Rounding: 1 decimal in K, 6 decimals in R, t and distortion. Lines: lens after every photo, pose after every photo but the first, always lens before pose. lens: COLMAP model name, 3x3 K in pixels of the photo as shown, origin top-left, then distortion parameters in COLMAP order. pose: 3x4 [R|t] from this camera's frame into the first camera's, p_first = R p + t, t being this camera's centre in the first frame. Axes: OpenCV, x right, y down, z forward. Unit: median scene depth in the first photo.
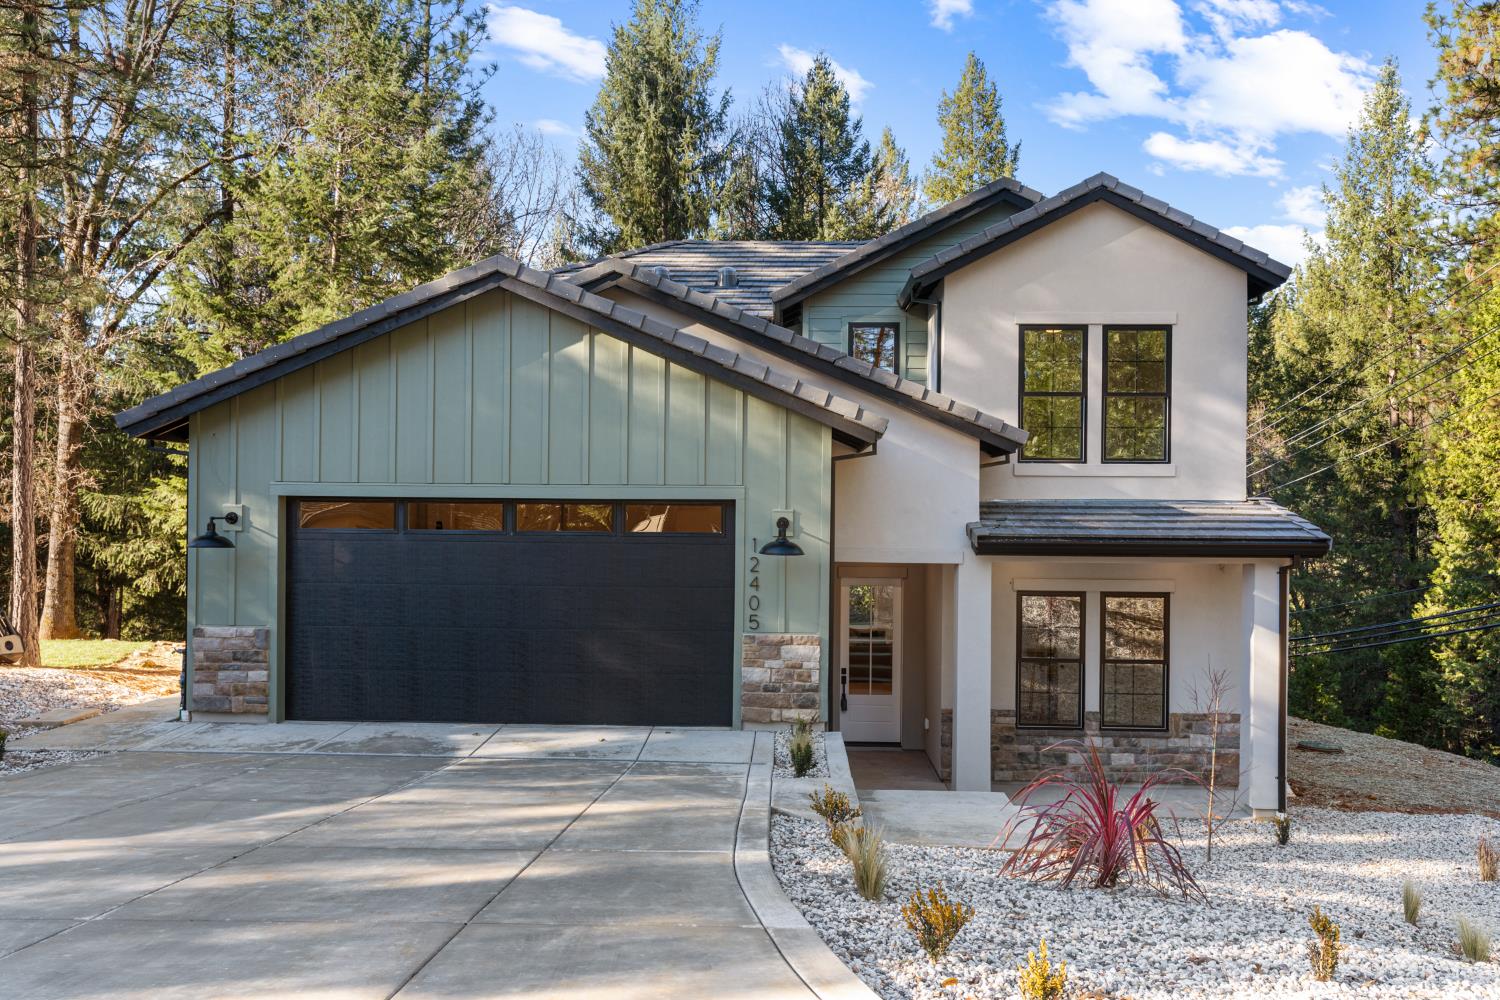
lens RADIAL K [[1049.9, 0, 750.0], [0, 1049.9, 500.0], [0, 0, 1]] dist [-0.009521, -0.004460]
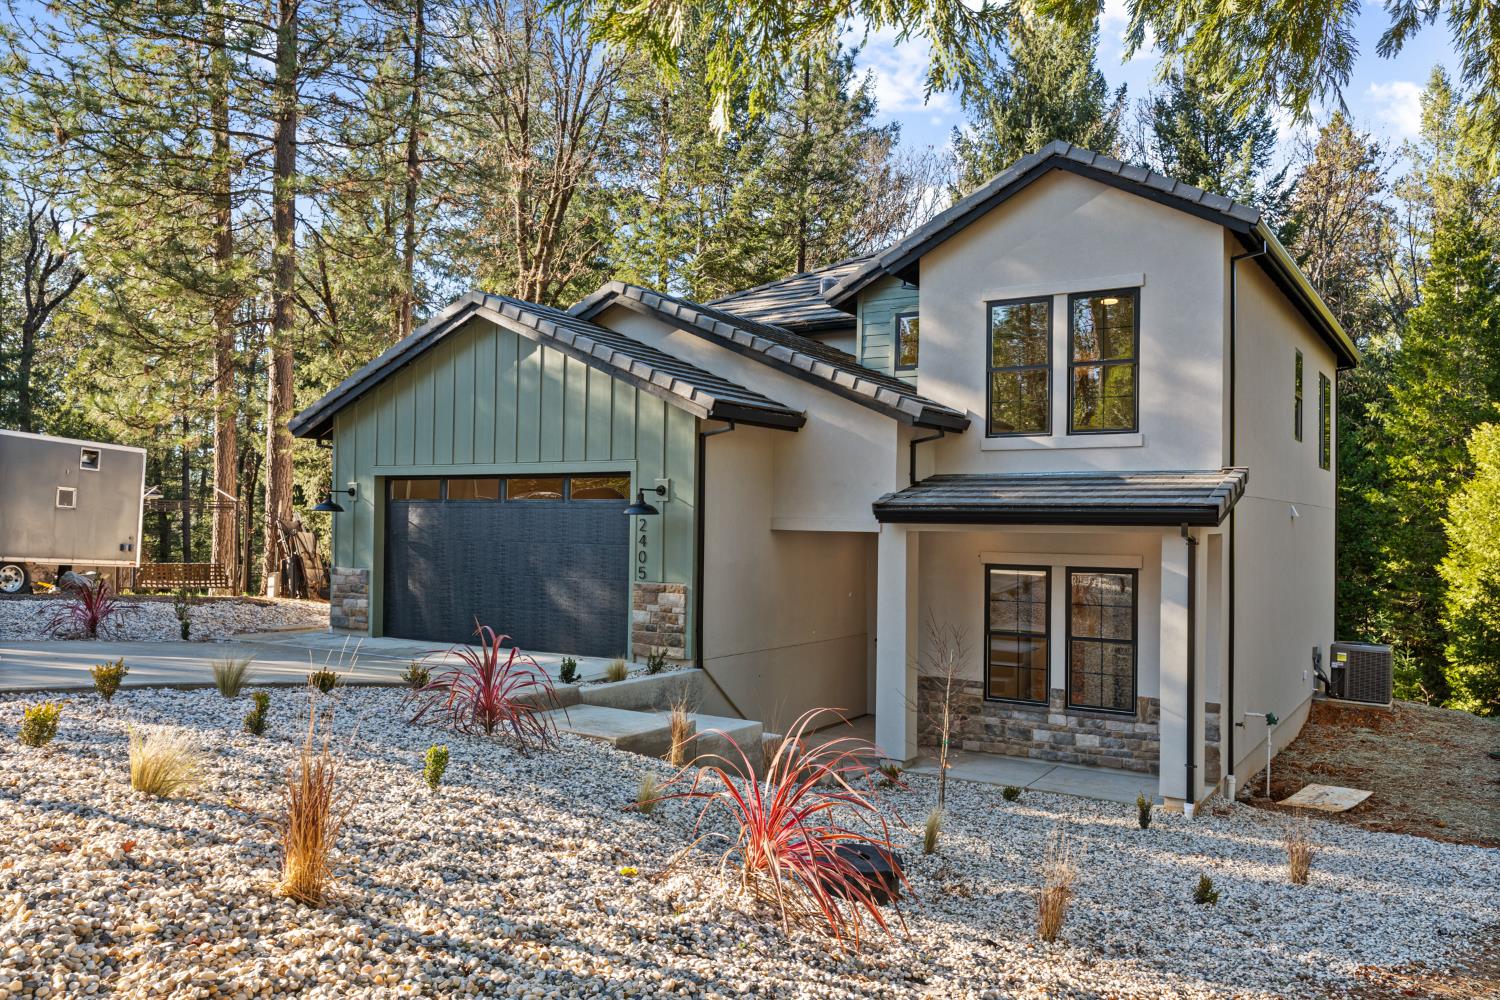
lens RADIAL K [[1049.9, 0, 750.0], [0, 1049.9, 500.0], [0, 0, 1]] dist [-0.009521, -0.004460]
pose [[0.880492, -0.006403, -0.474017, 0.553783], [-0.000349, 0.999900, -0.014154, 0.040574], [0.474060, 0.012628, 0.880402, 0.000054]]
